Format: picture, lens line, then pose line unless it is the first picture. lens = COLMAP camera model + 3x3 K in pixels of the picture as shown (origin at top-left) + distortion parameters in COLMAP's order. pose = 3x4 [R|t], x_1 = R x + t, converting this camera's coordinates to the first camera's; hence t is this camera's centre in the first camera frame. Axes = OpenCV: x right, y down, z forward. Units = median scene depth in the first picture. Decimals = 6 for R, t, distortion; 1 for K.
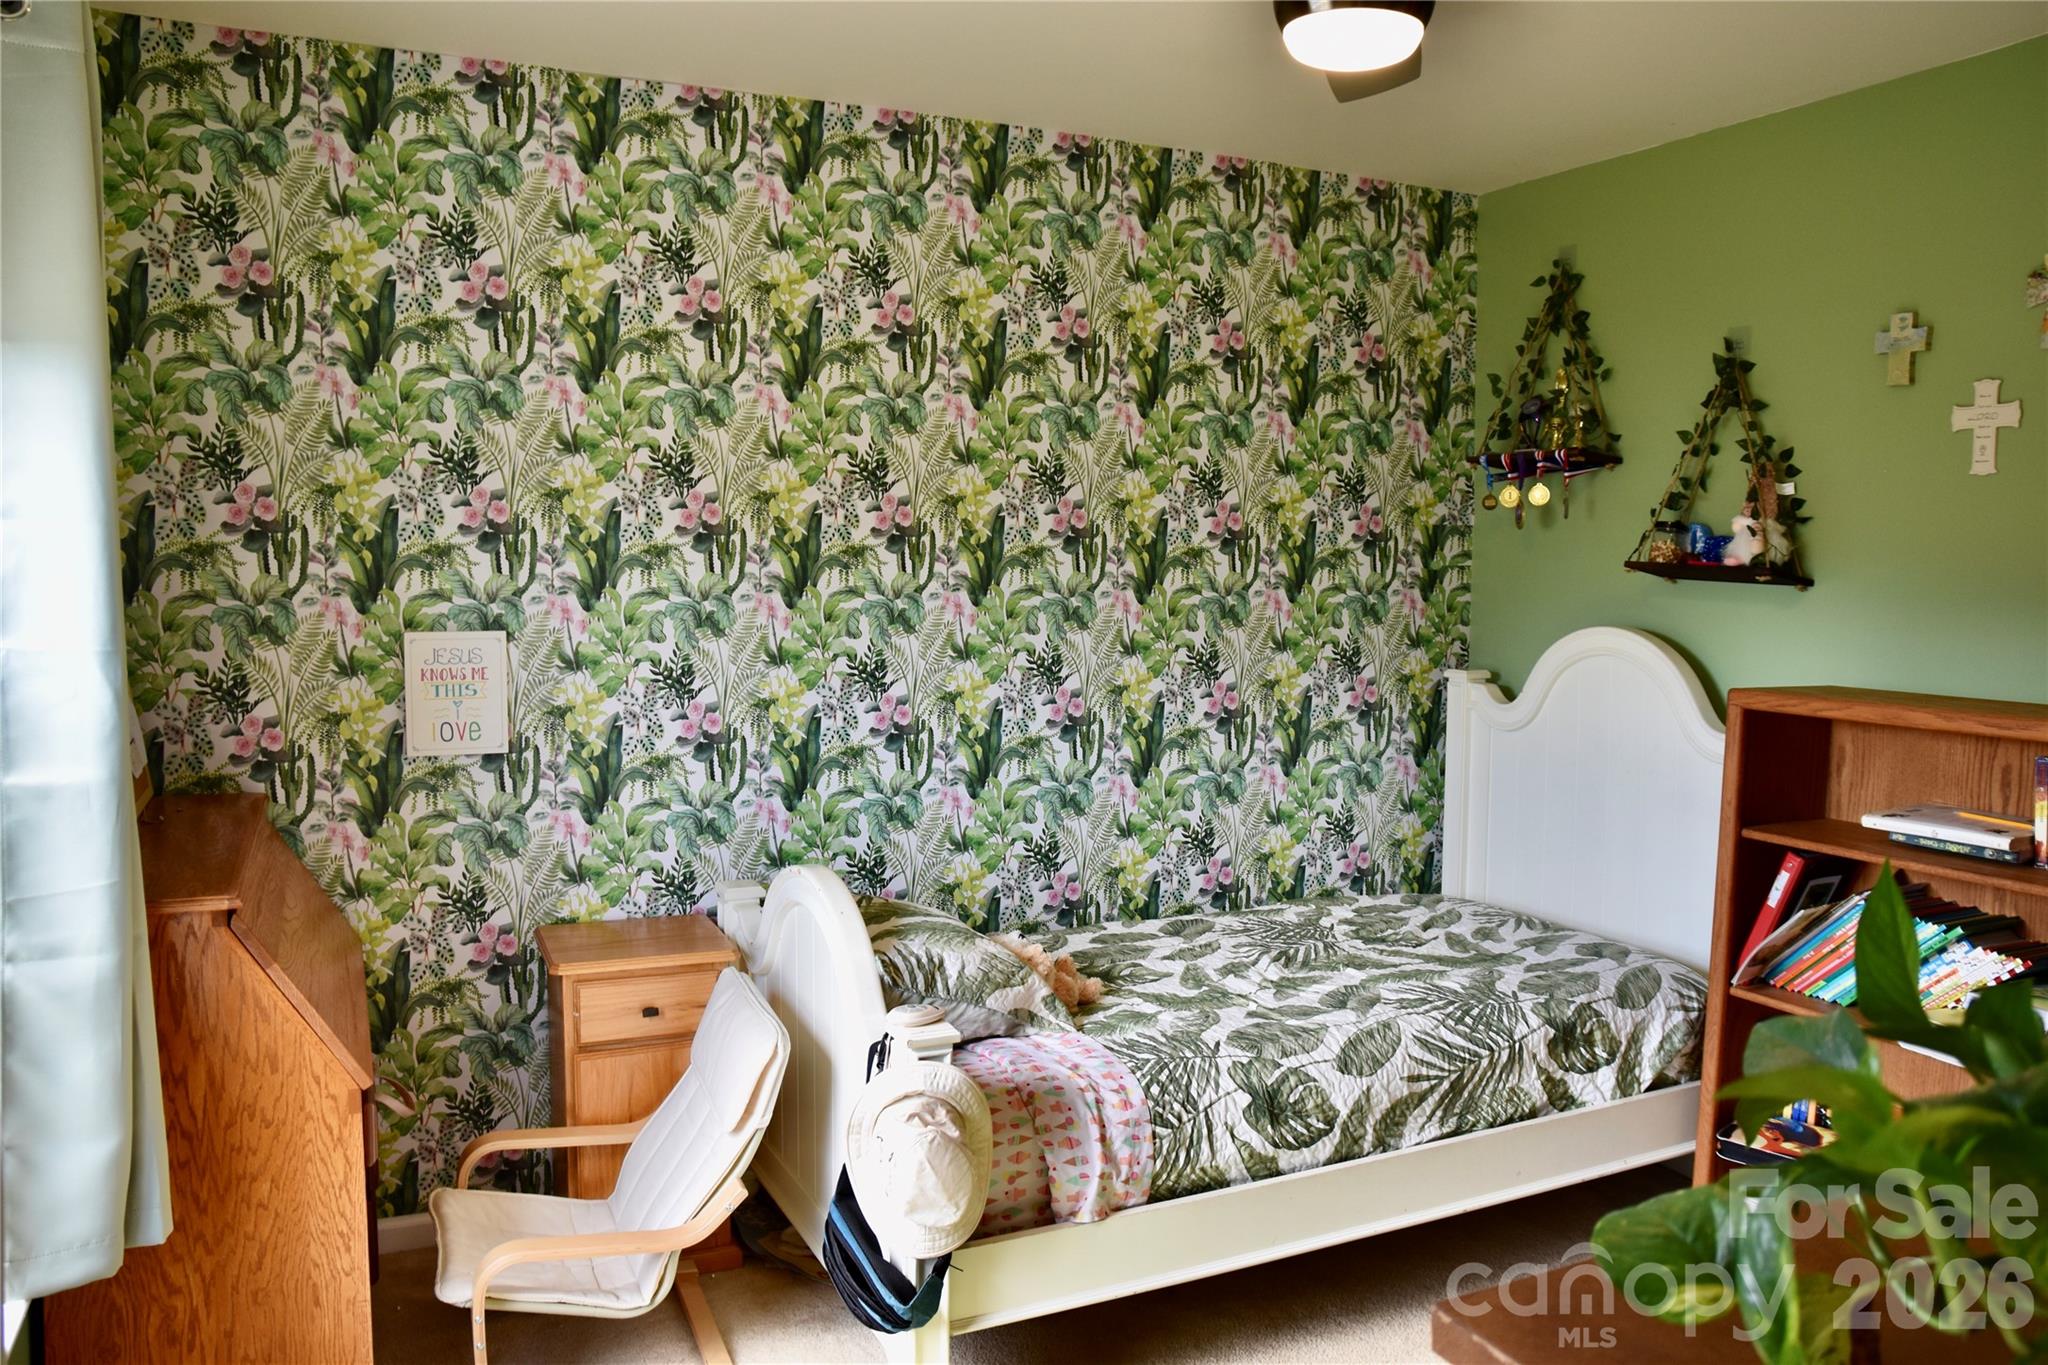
lens RADIAL K [[1517.0, 0, 1024.0], [0, 1517.0, 682.5], [0, 0, 1]] dist [-0.150331, 0.135570]
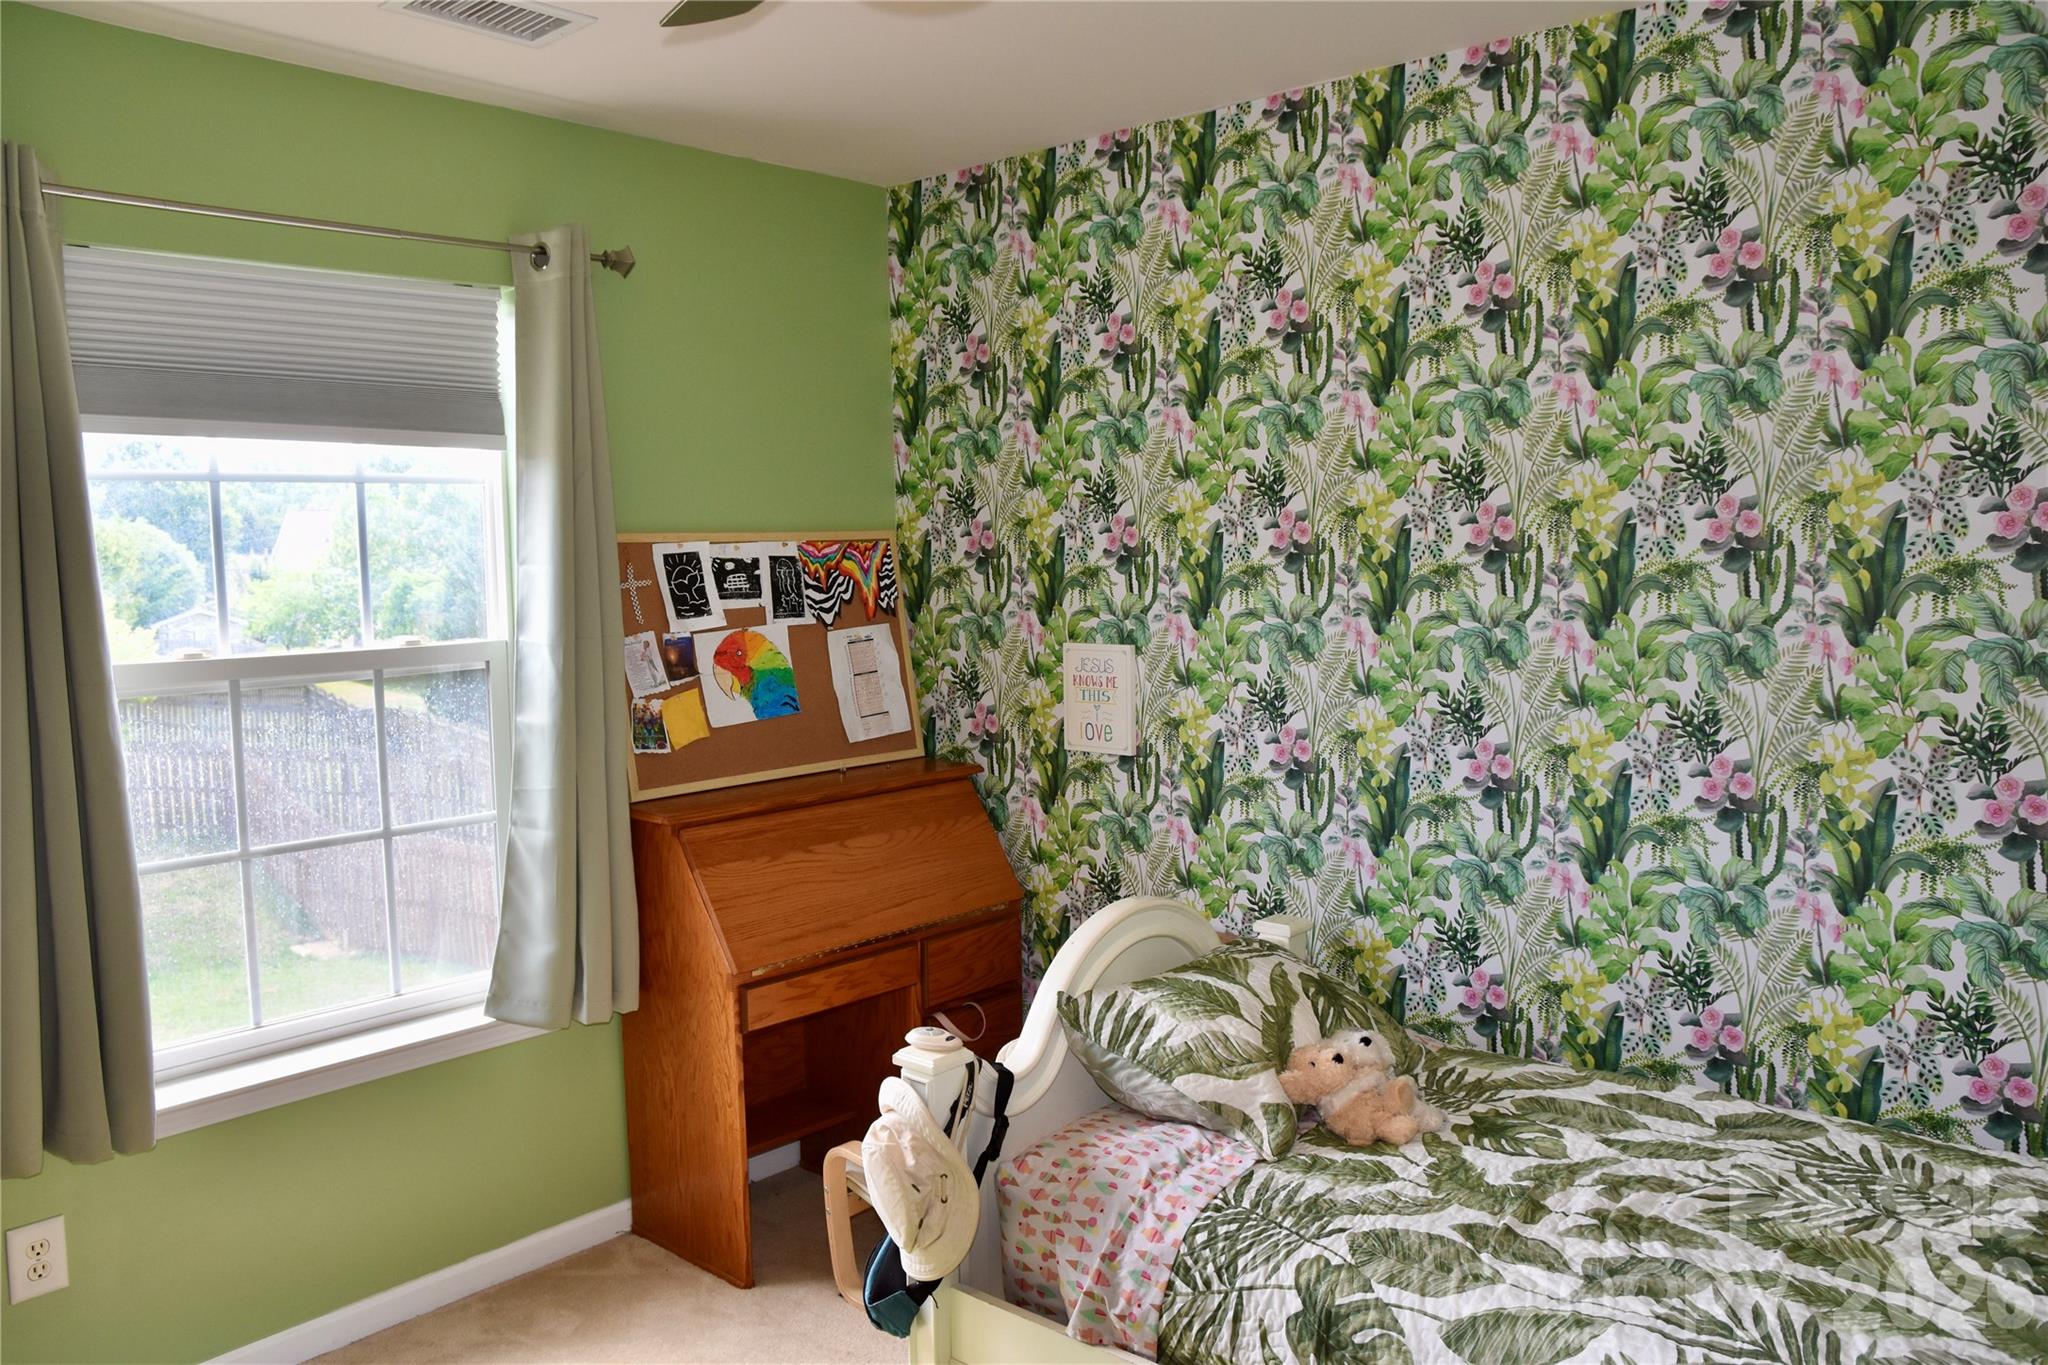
lens RADIAL K [[1517.0, 0, 1024.0], [0, 1517.0, 682.5], [0, 0, 1]] dist [-0.150331, 0.135570]
pose [[0.388211, 0.058335, -0.919723, 0.651747], [-0.066880, 0.997146, 0.035017, -0.040967], [0.919141, 0.047917, 0.391004, 0.494404]]
